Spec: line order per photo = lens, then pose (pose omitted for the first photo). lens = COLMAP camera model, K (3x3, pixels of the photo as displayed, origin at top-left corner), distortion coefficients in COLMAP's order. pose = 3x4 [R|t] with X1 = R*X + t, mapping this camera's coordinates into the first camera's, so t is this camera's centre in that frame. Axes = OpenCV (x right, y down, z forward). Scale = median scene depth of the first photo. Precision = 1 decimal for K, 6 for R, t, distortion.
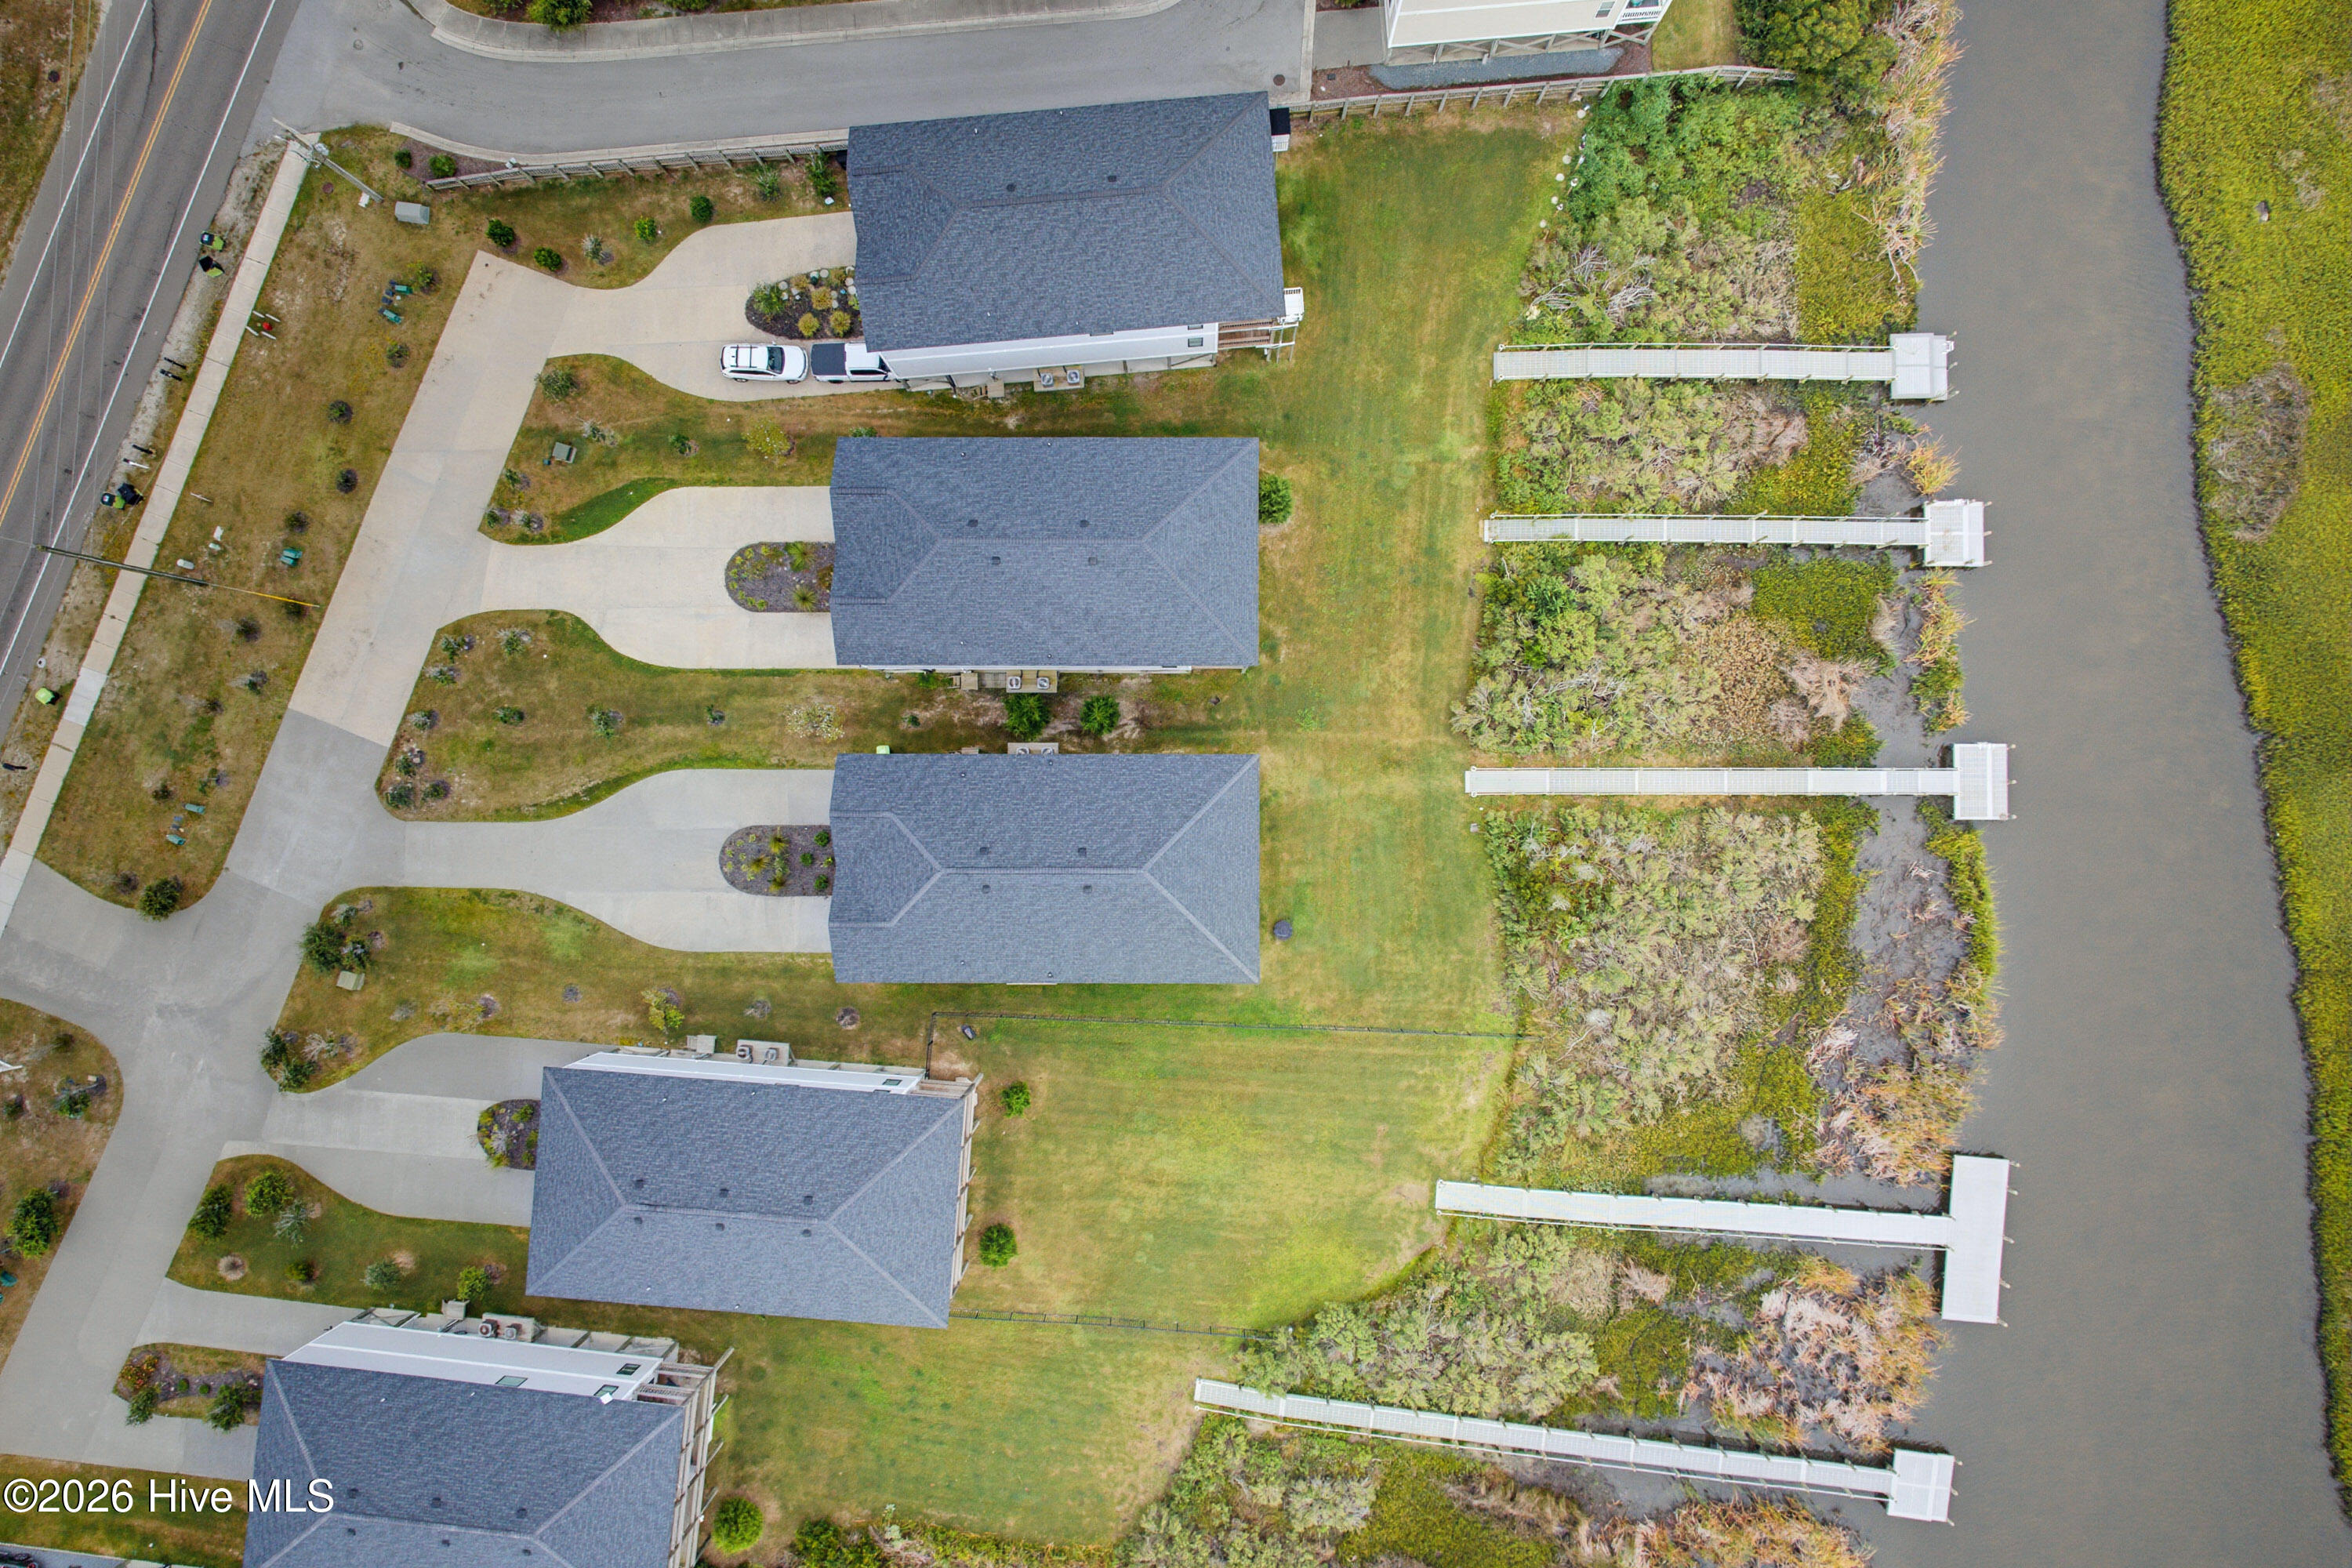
lens RADIAL K [[1614.3, 0, 1197.1], [0, 1614.3, 777.9], [0, 0, 1]] dist [0.017534, -0.032058]
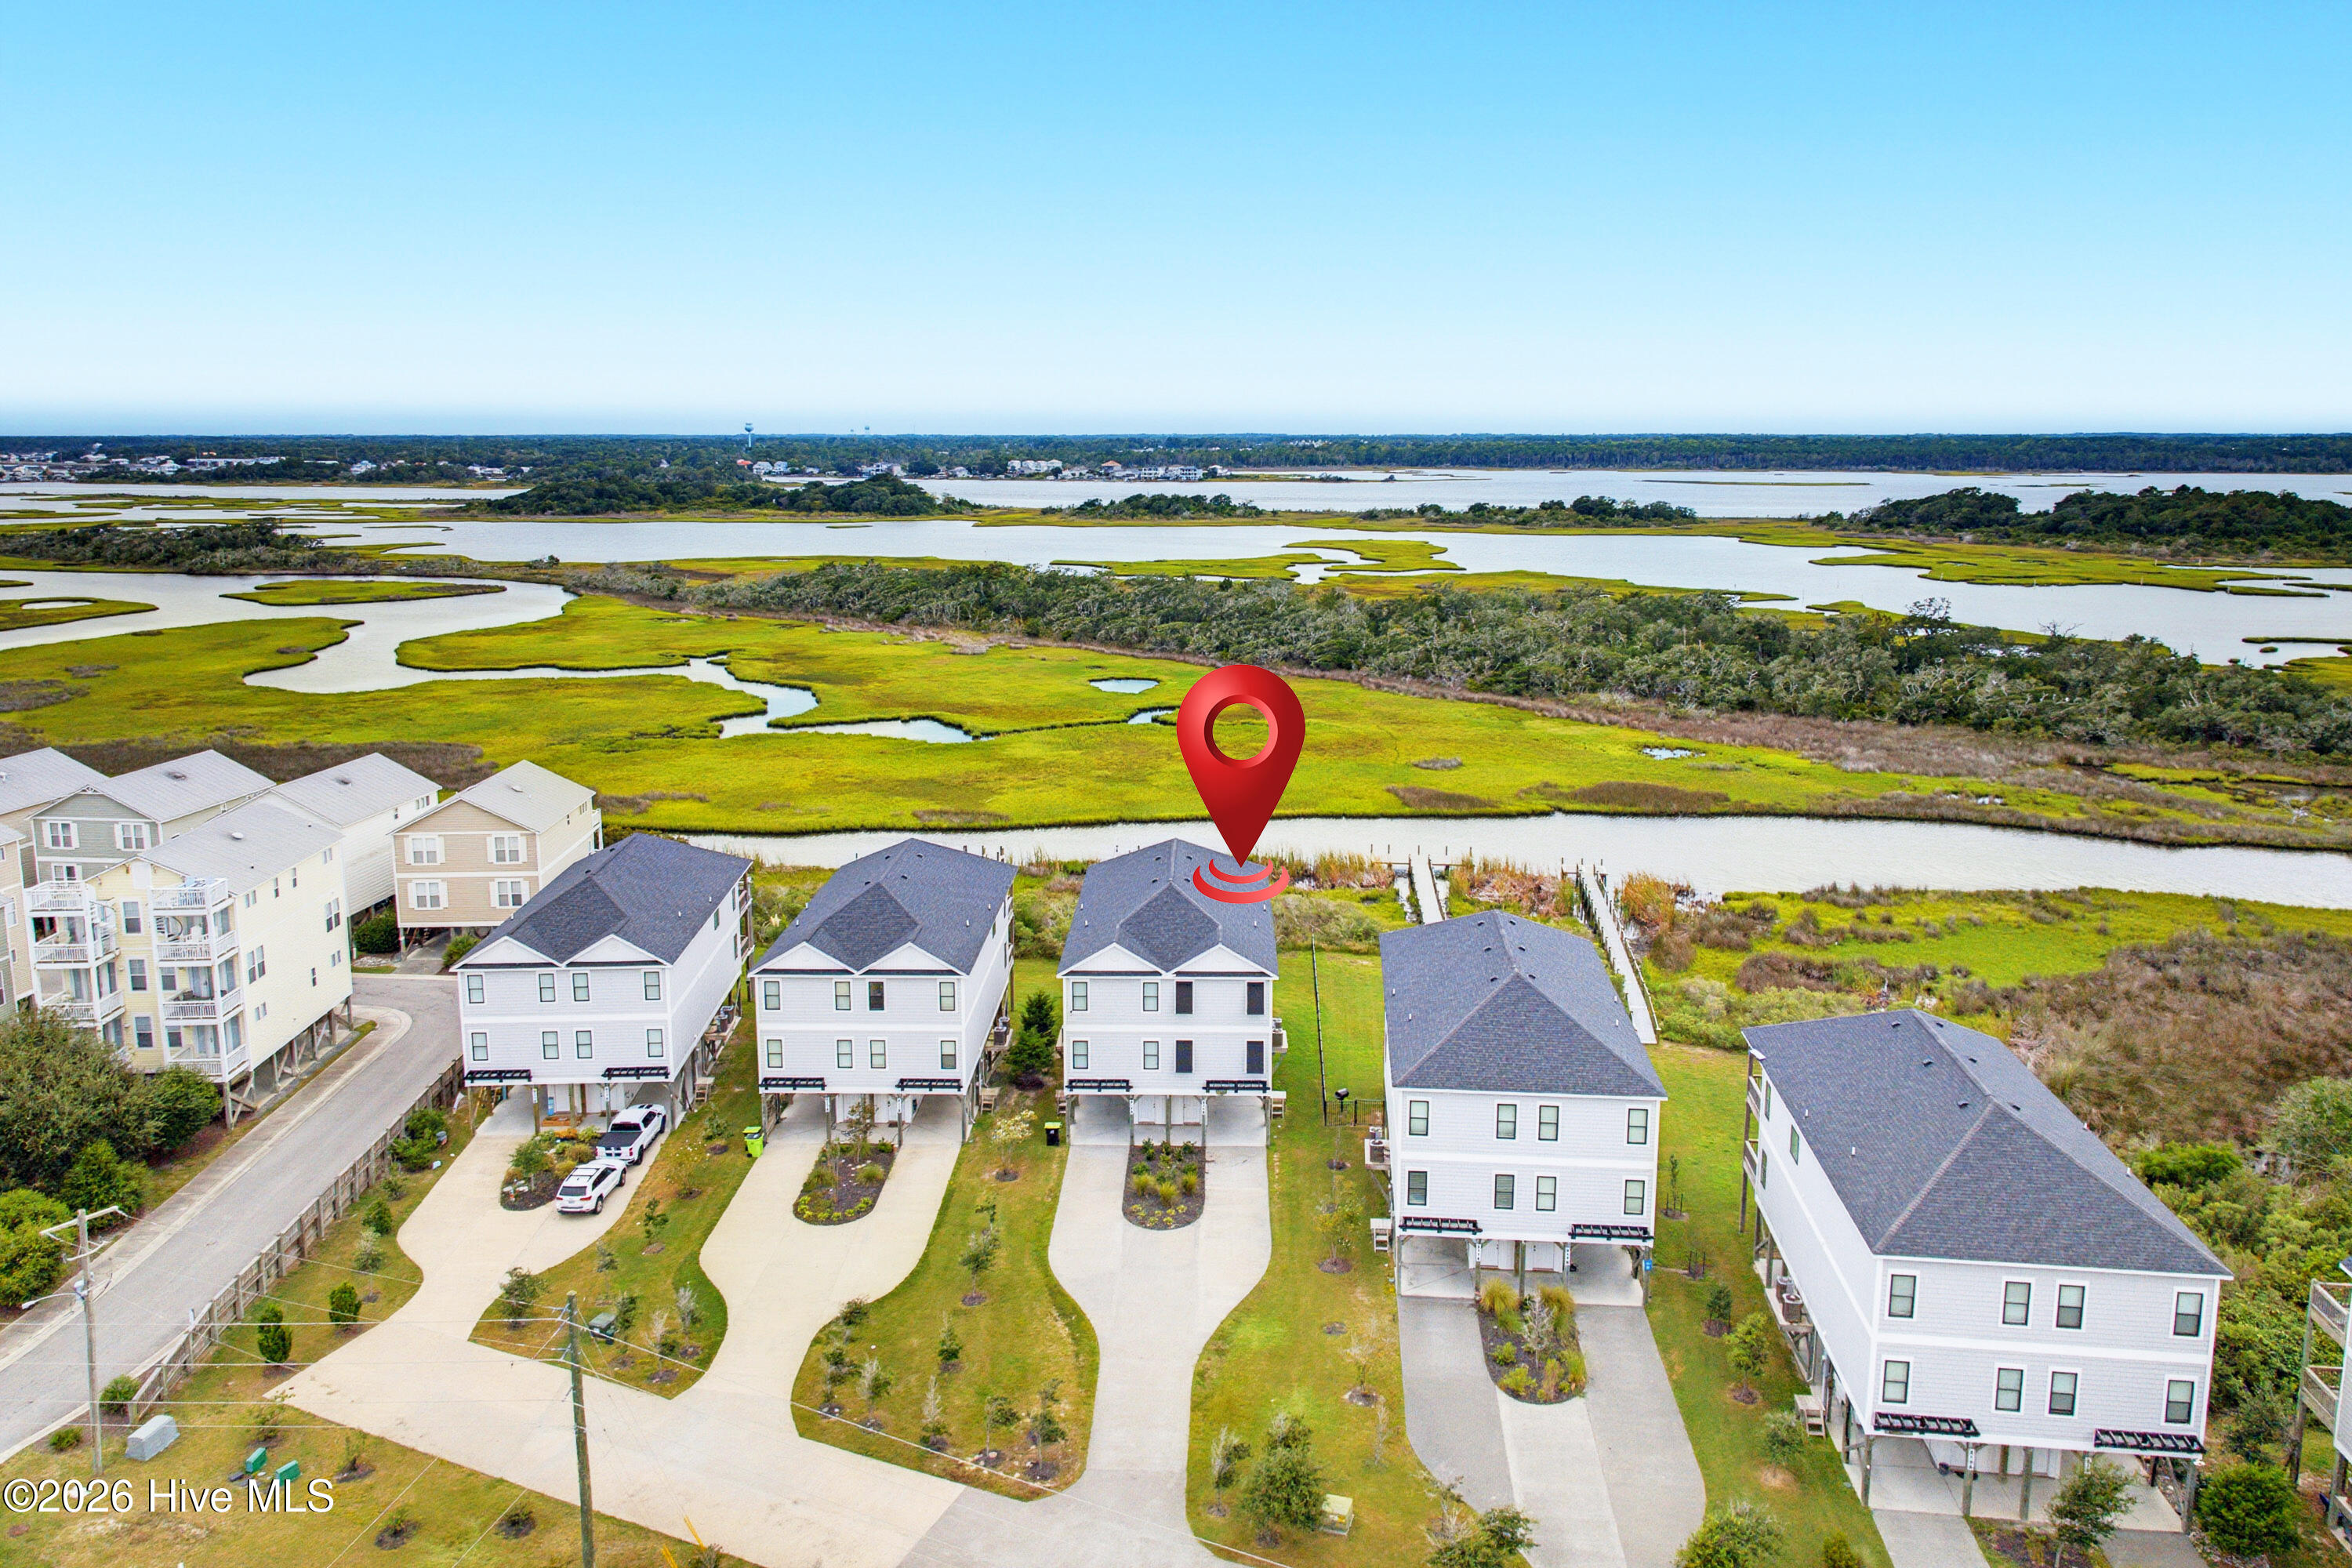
lens RADIAL K [[1614.3, 0, 1170.8], [0, 1614.3, 686.9], [0, 0, 1]] dist [0.017534, -0.032058]
pose [[0.026264, -0.140707, 0.989703, -1.081188], [0.999365, 0.027551, -0.022604, 0.066906], [-0.024087, 0.989668, 0.141342, 0.601799]]
